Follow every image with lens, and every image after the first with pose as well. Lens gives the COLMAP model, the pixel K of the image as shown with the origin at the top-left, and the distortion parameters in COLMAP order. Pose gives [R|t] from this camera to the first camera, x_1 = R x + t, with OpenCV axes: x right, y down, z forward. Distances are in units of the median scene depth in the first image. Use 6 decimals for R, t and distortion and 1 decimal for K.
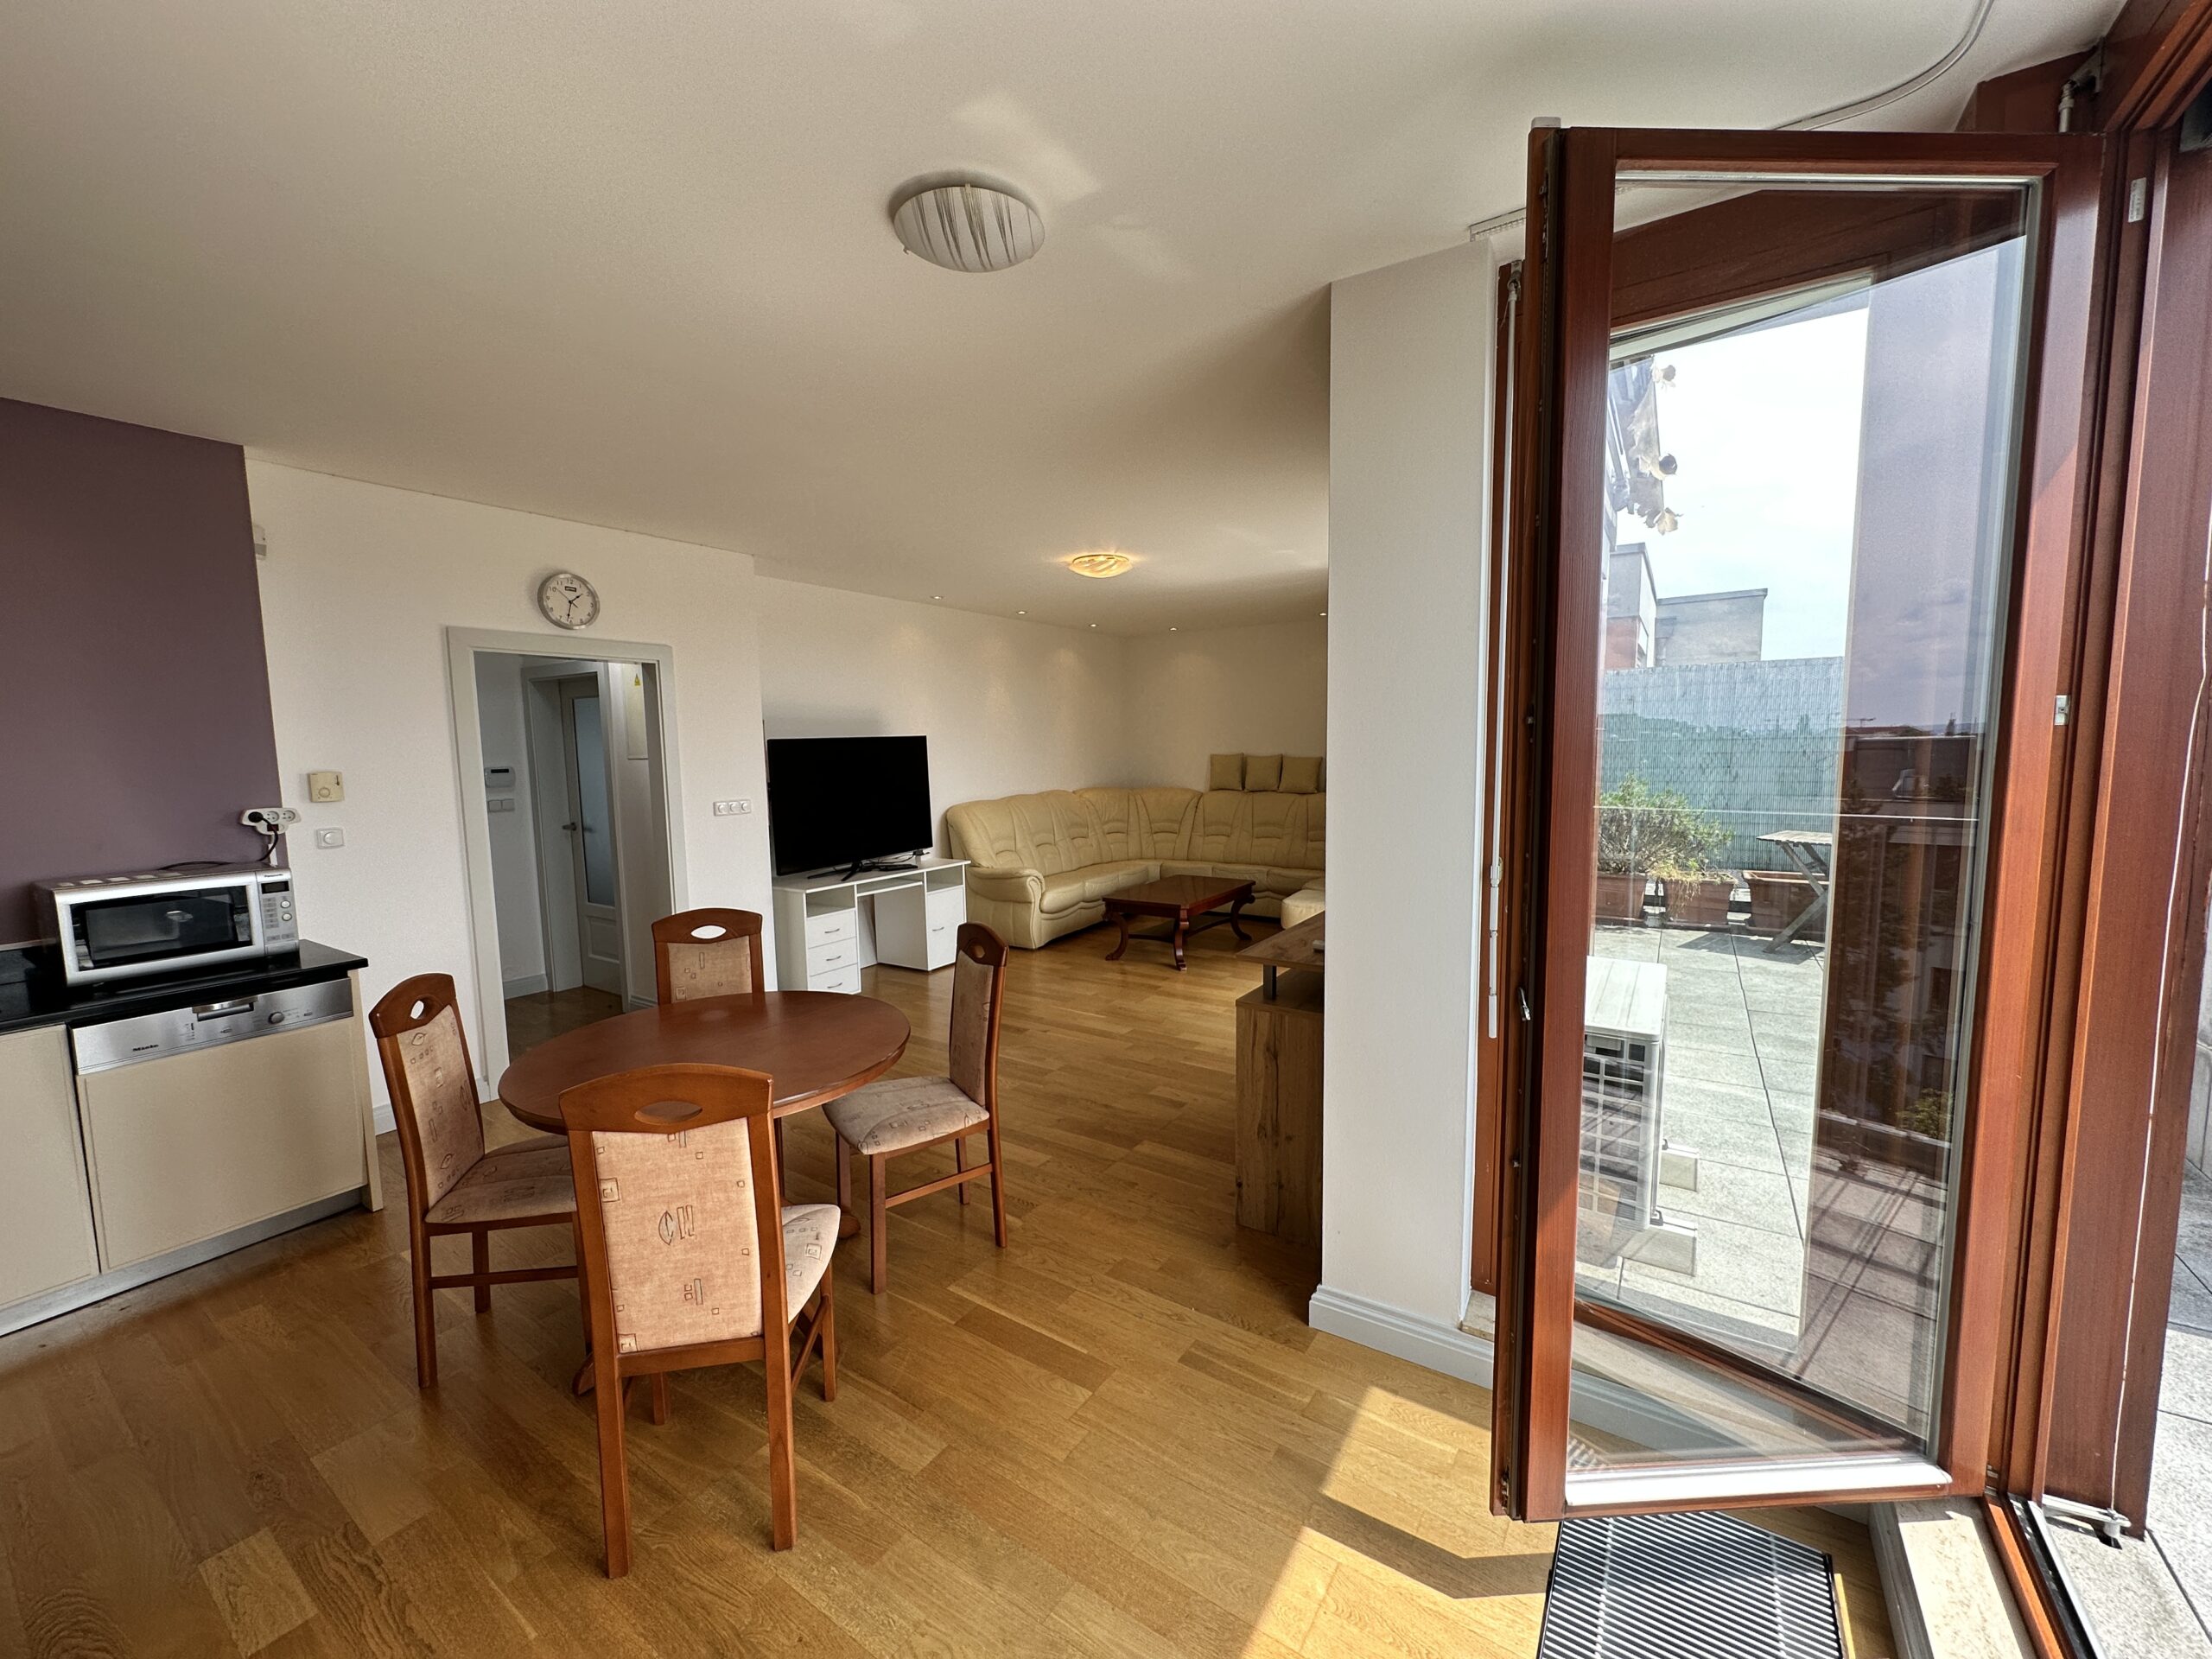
lens RADIAL K [[879.5, 0, 1095.5], [0, 879.5, 829.0], [0, 0, 1]] dist [-0.002538, -0.000150]
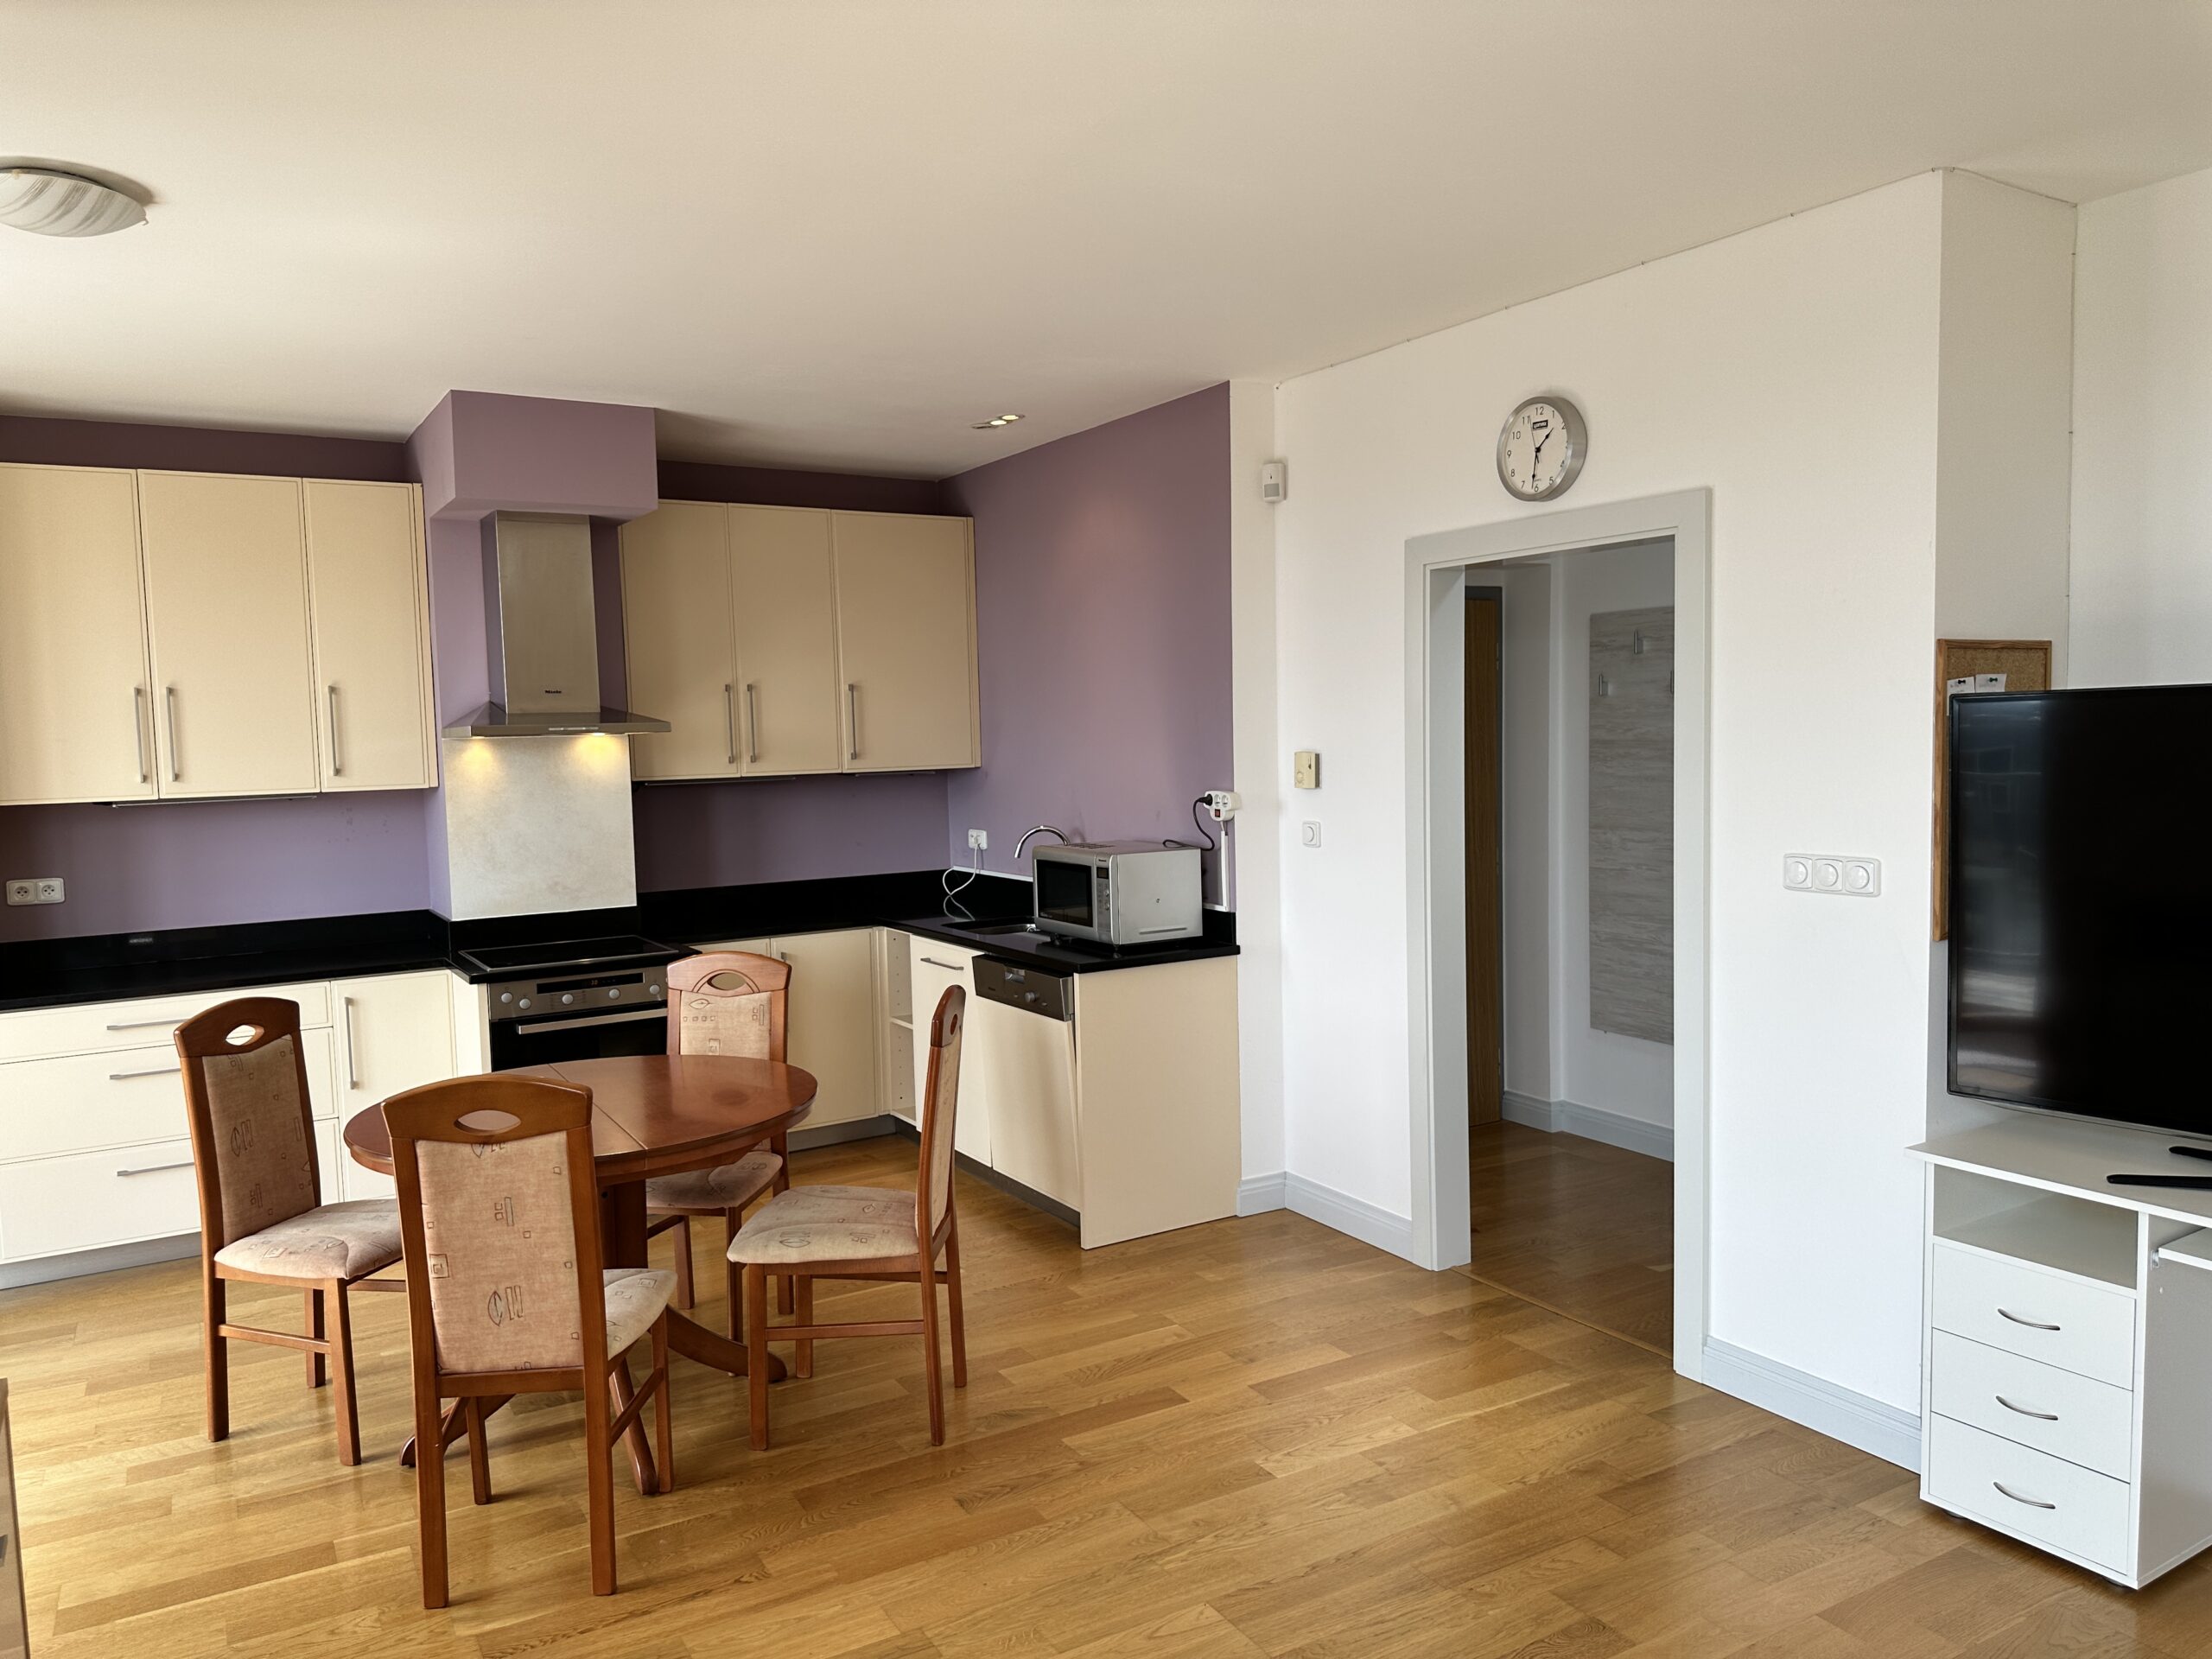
lens RADIAL K [[1553.6, 0, 1121.0], [0, 1553.6, 836.5], [0, 0, 1]] dist [0.050659, -0.057947]
pose [[-0.417617, 0.091883, -0.903965, 0.525035], [-0.058447, 0.990097, 0.127639, -0.173162], [0.906741, 0.106138, -0.408111, 1.562052]]
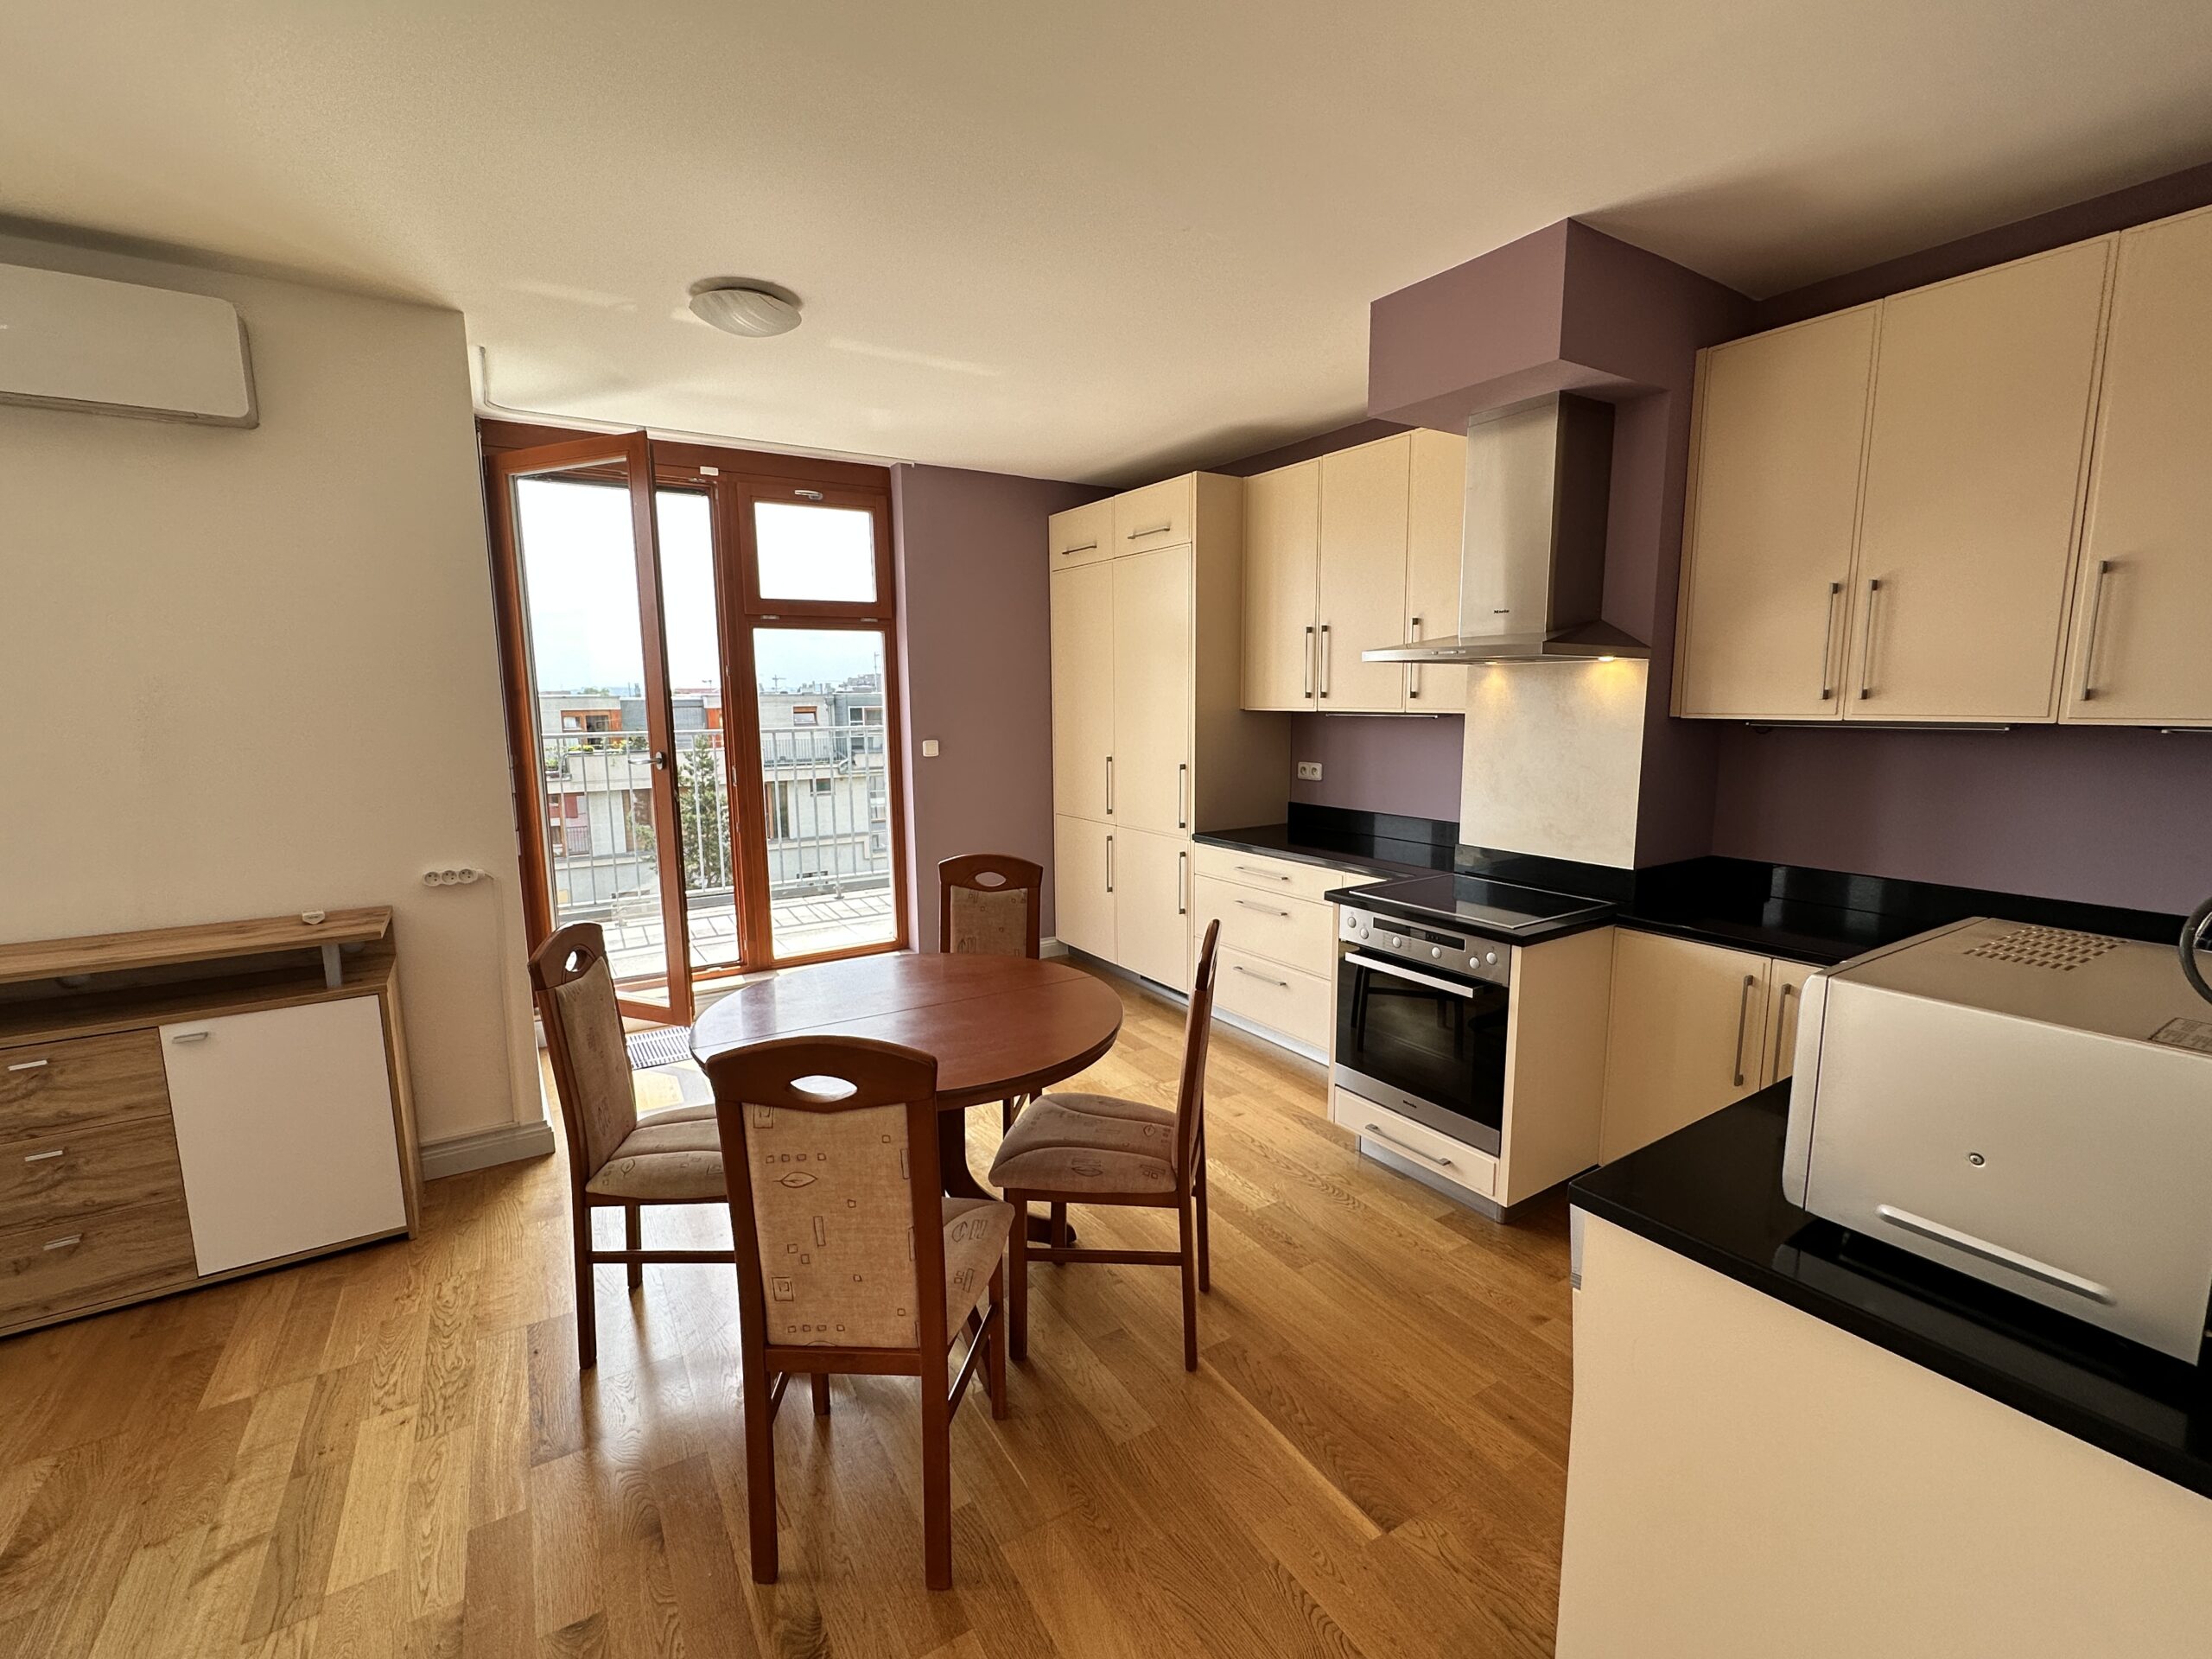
lens RADIAL K [[964.6, 0, 1104.1], [0, 964.6, 832.3], [0, 0, 1]] dist [-0.001274, 0.000720]
pose [[-0.914205, -0.034612, 0.403770, -0.757306], [0.063180, 0.971989, 0.226373, -0.105871], [-0.400296, 0.232462, -0.886411, 1.337590]]
